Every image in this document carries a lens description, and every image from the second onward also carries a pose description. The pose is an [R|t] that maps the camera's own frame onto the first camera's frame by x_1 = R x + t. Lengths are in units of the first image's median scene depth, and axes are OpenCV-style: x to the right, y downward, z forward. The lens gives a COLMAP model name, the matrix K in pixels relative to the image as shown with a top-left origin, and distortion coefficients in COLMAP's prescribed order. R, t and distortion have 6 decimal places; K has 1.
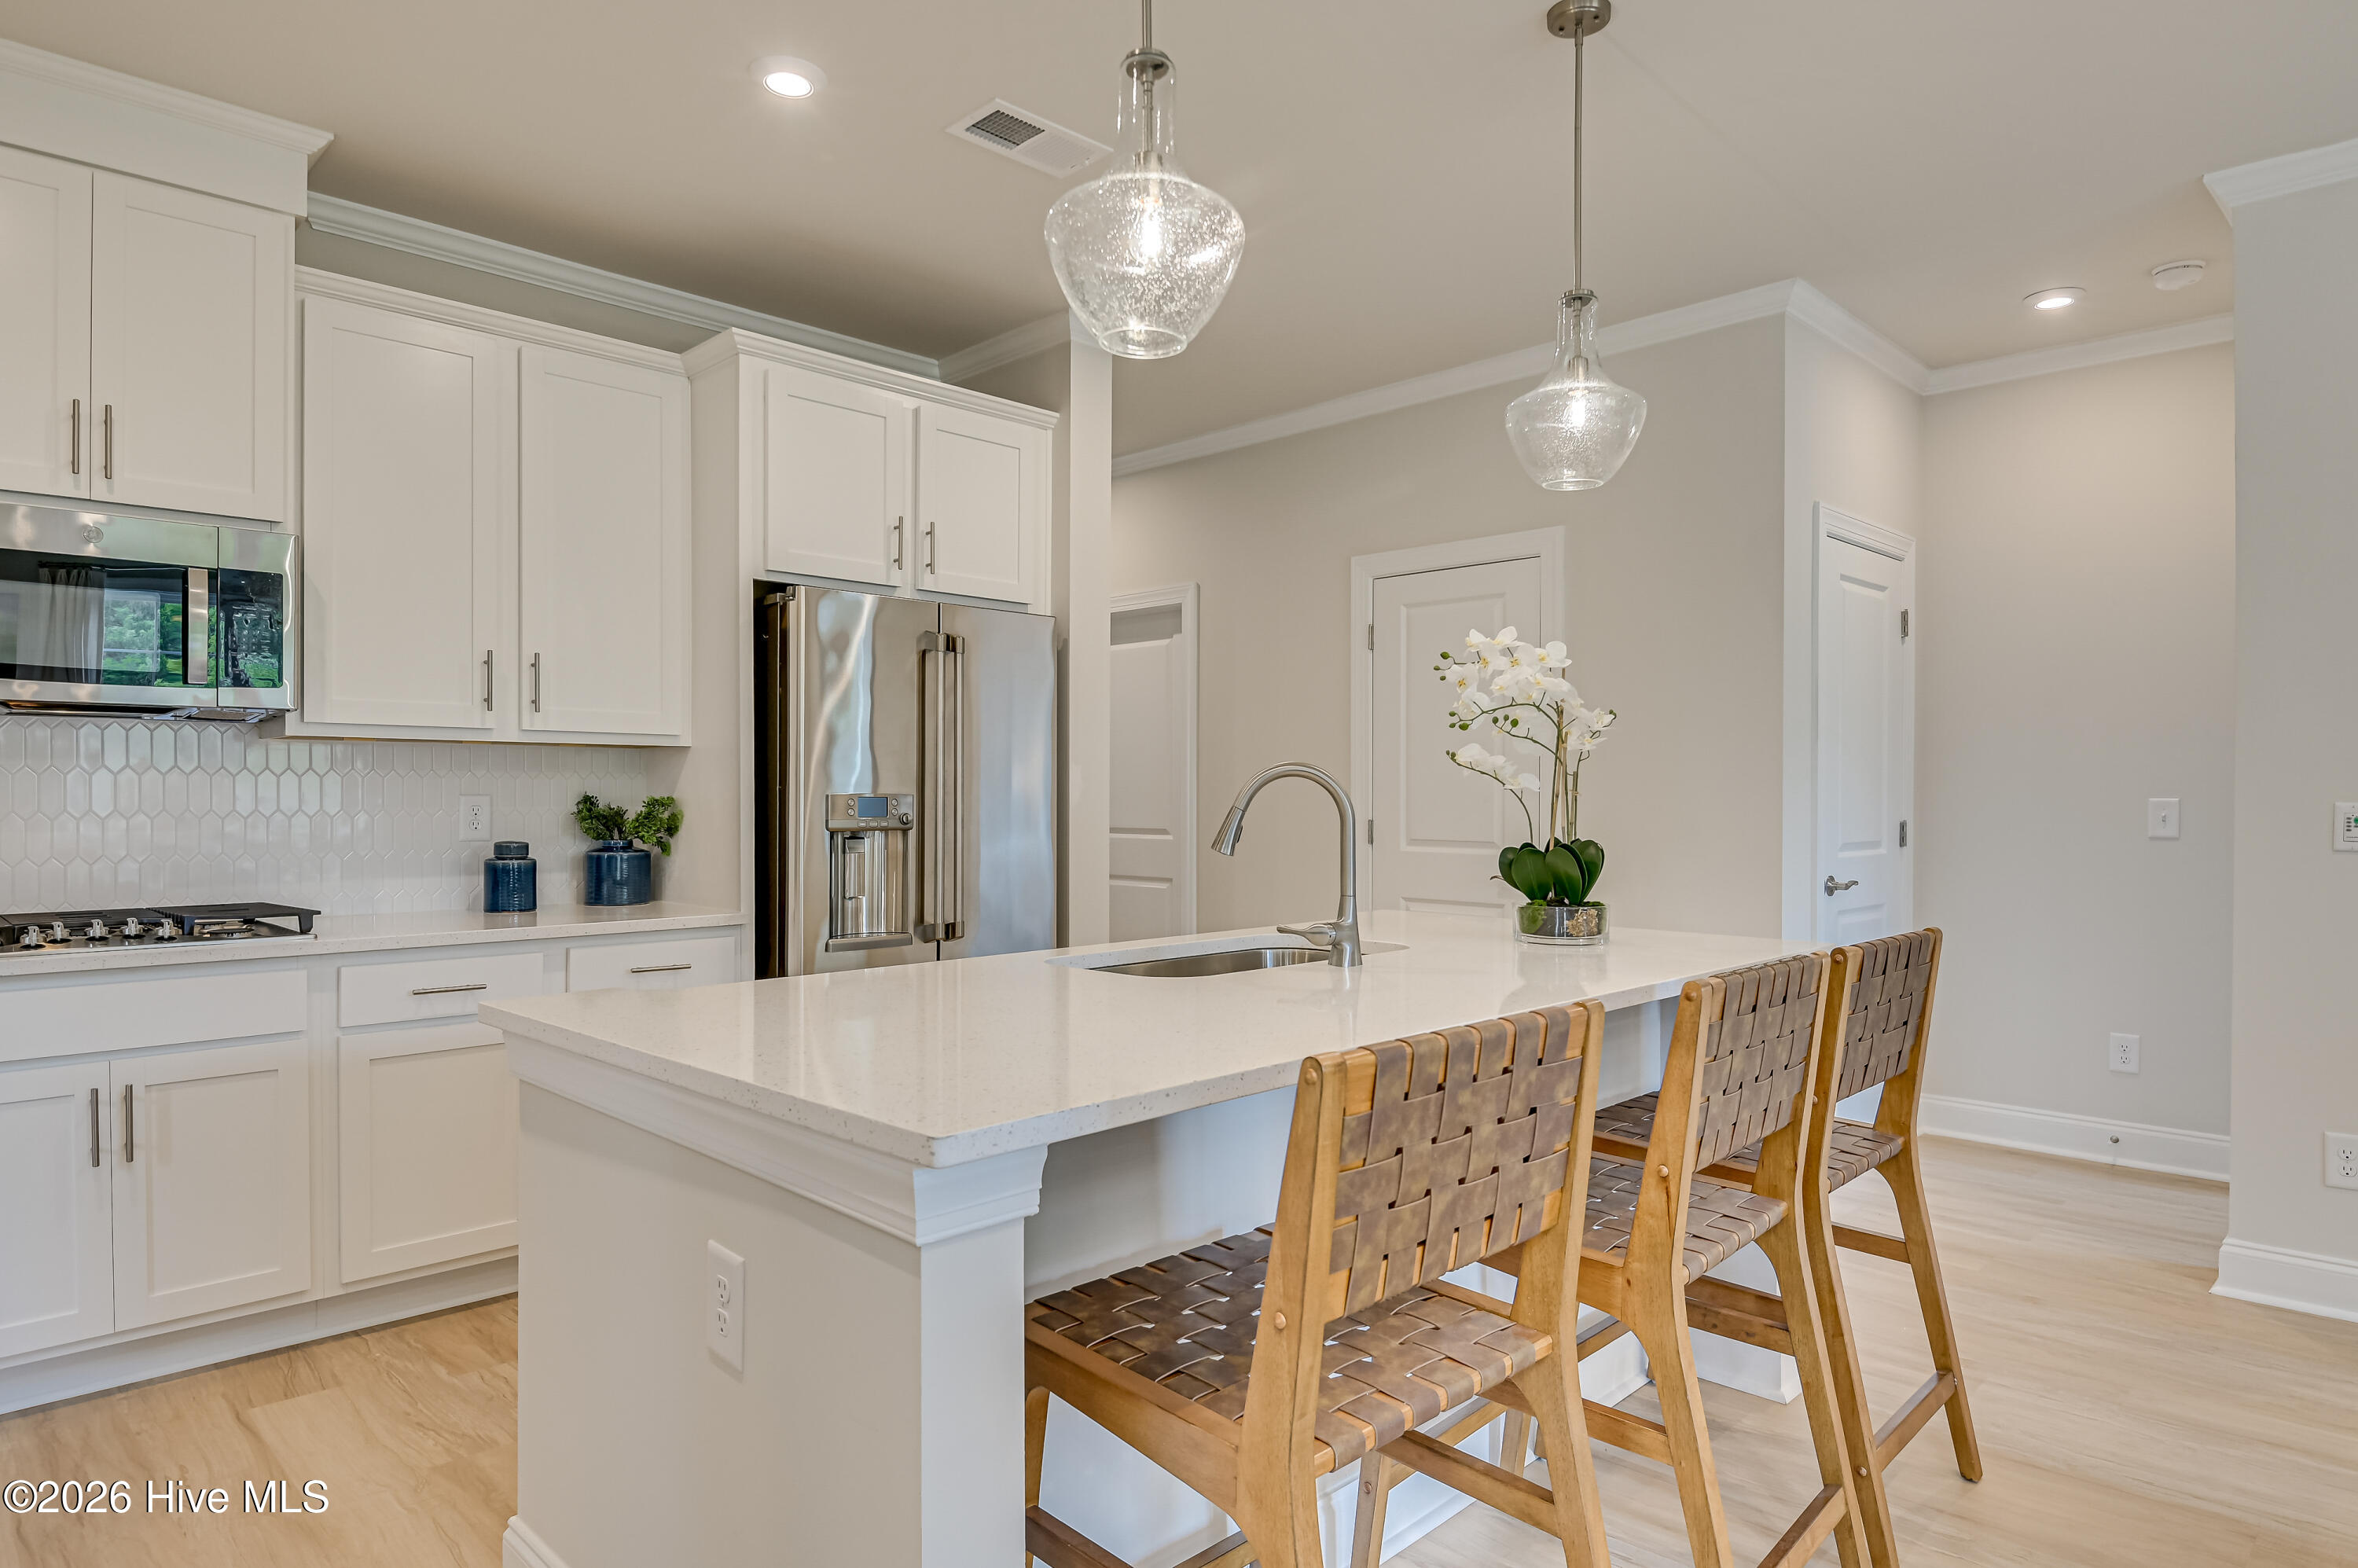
lens RADIAL K [[1365.2, 0, 1178.1], [0, 1365.2, 781.3], [0, 0, 1]] dist [-0.004348, -0.000963]
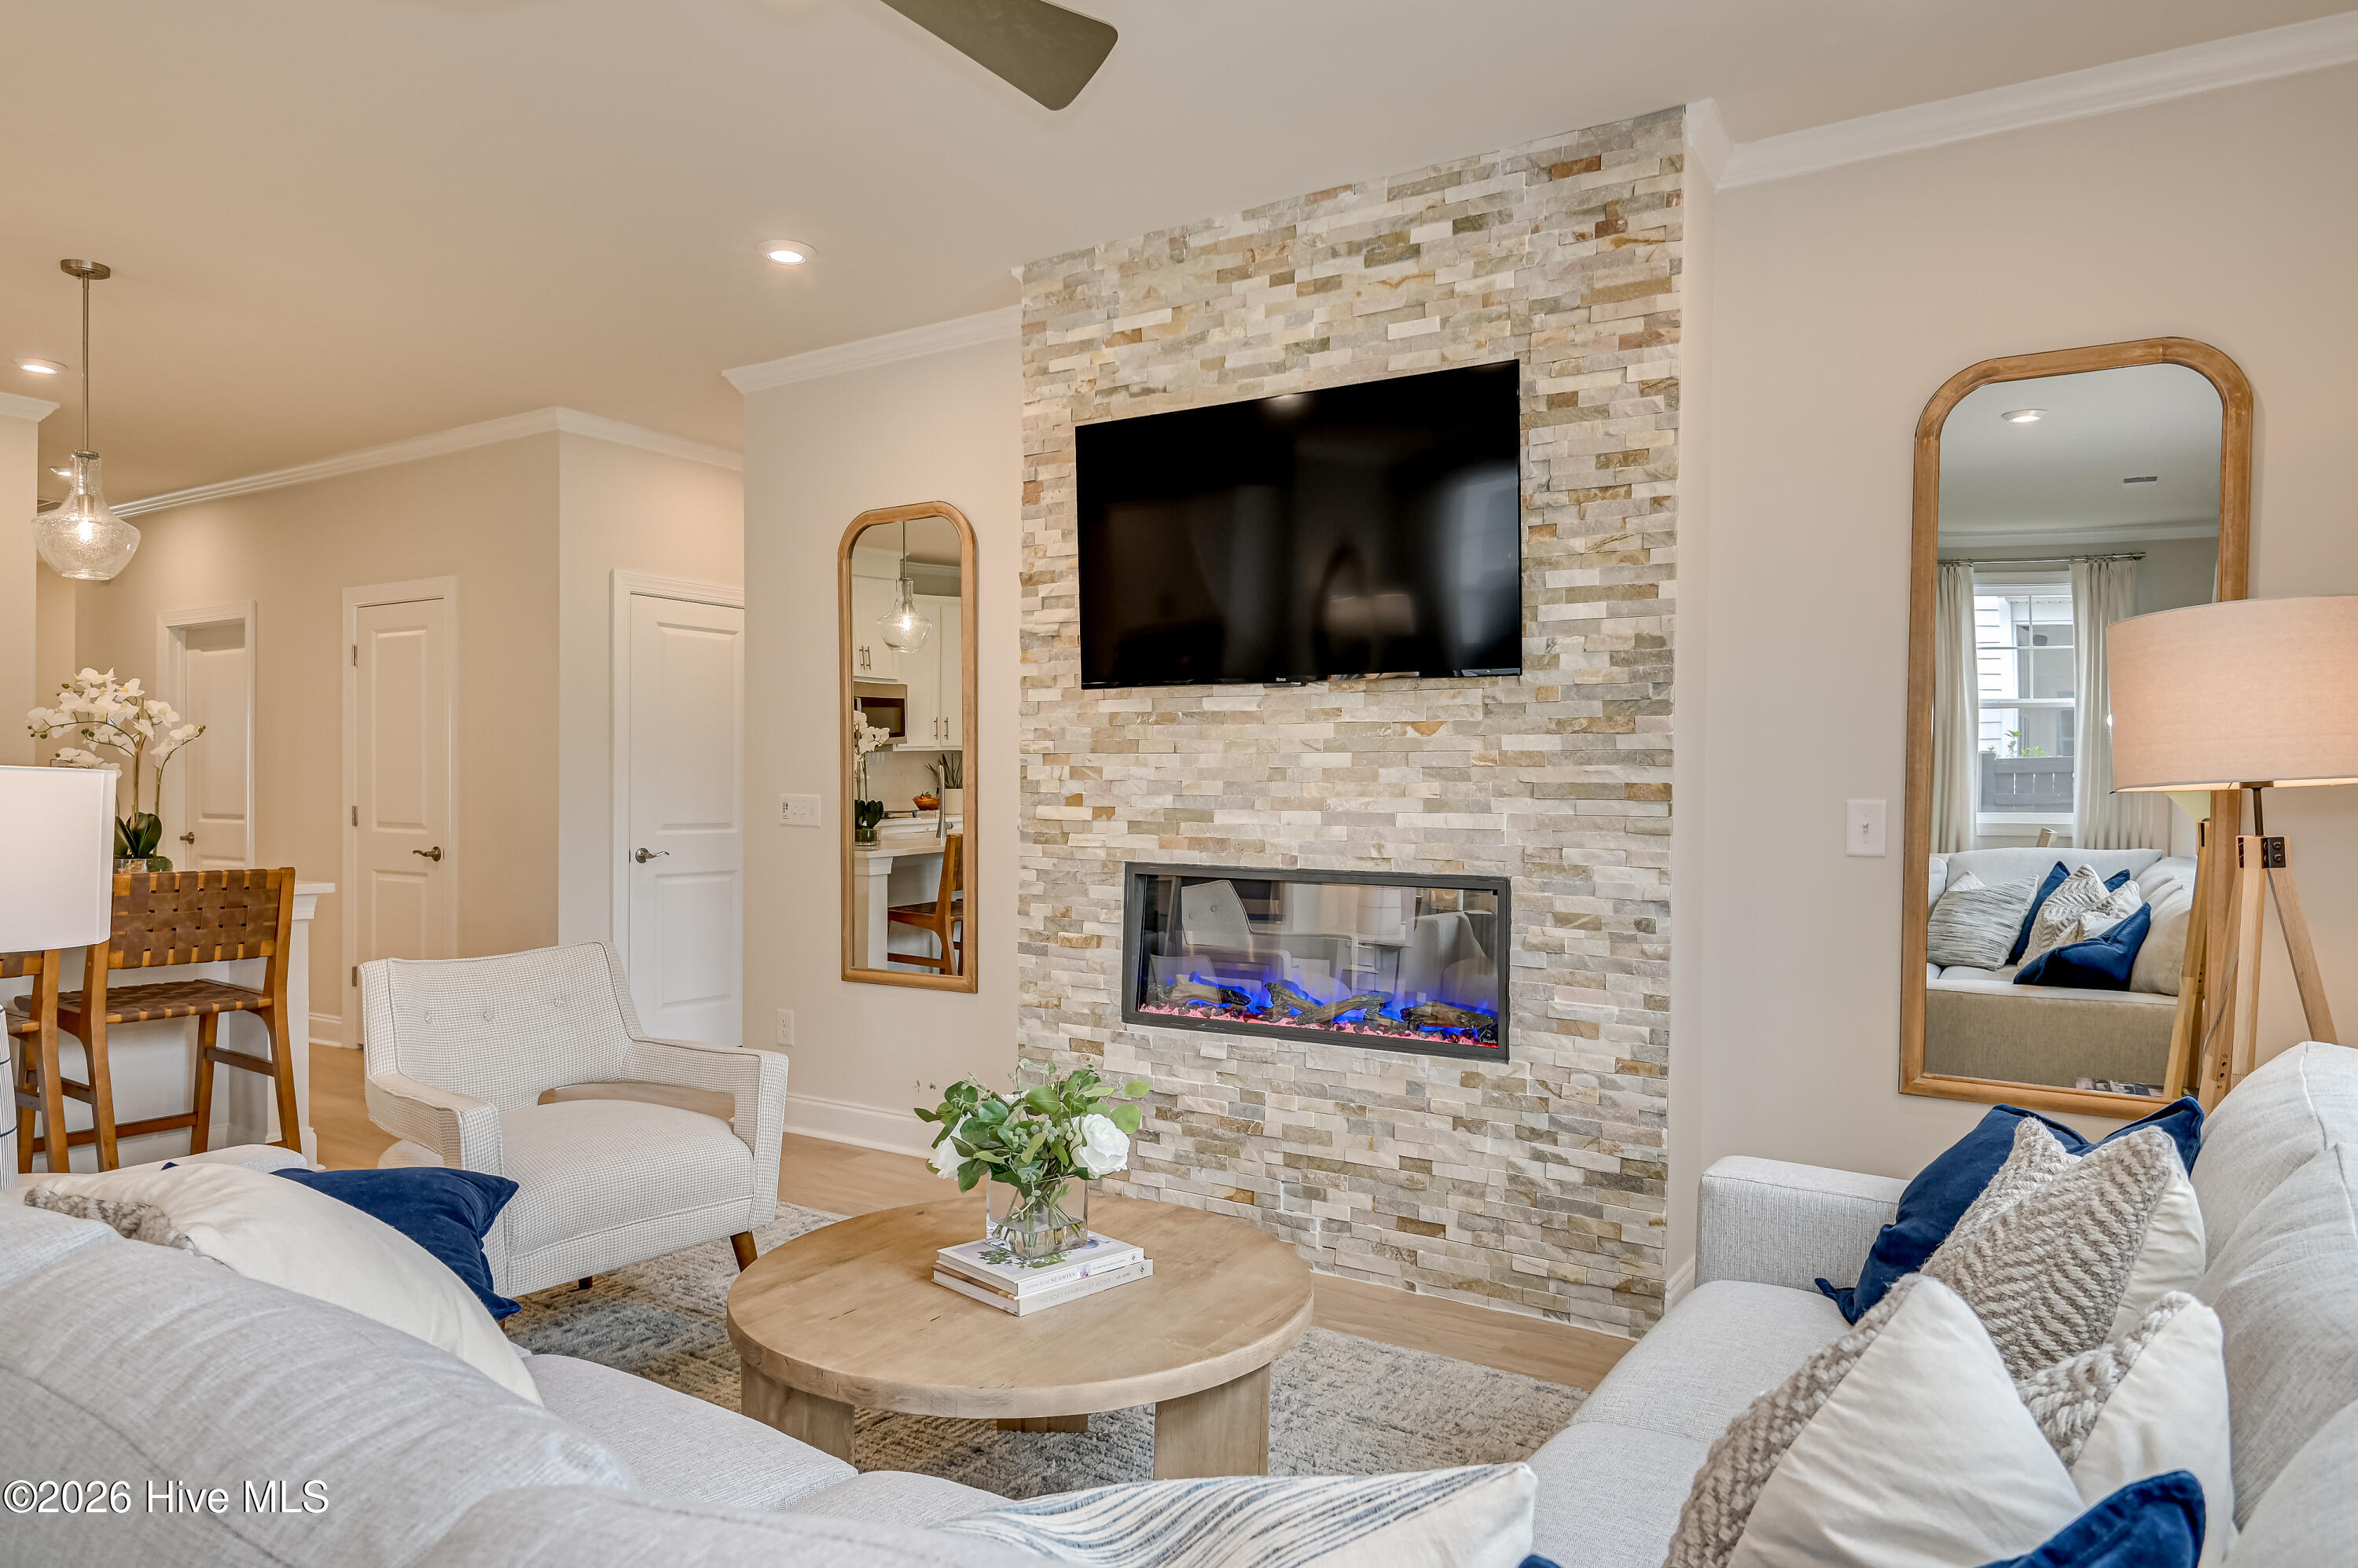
lens RADIAL K [[1453.1, 0, 1179.7], [0, 1453.1, 797.3], [0, 0, 1]] dist [0.004456, 0.000277]
pose [[0.976318, -0.000616, 0.216337, 0.590625], [-0.005021, 0.999662, 0.025505, -0.017011], [-0.216280, -0.025988, 0.975985, -0.435411]]
